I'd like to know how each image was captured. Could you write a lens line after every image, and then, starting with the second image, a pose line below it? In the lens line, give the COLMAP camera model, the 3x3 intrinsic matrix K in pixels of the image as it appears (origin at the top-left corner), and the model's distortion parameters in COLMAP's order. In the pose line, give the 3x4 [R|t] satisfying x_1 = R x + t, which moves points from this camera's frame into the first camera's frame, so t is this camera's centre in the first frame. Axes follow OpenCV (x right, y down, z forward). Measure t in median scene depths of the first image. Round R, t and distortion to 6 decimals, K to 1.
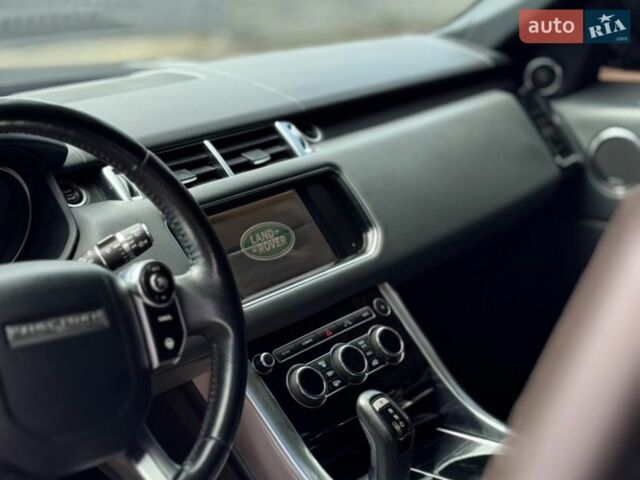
lens RADIAL K [[1252.2, 0, 320.0], [0, 1252.2, 240.0], [0, 0, 1]] dist [0.122823, 0.311109]
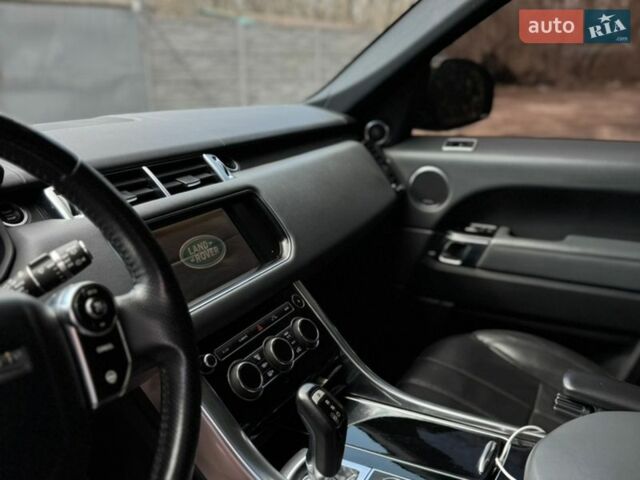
lens RADIAL K [[606.3, 0, 319.1], [0, 606.3, 244.4], [0, 0, 1]] dist [0.161529, -0.314576]
pose [[0.981653, -0.033844, 0.187648, -0.044402], [0.033155, 0.999427, 0.006812, -0.006419], [-0.187771, -0.000466, 0.982213, 0.442810]]
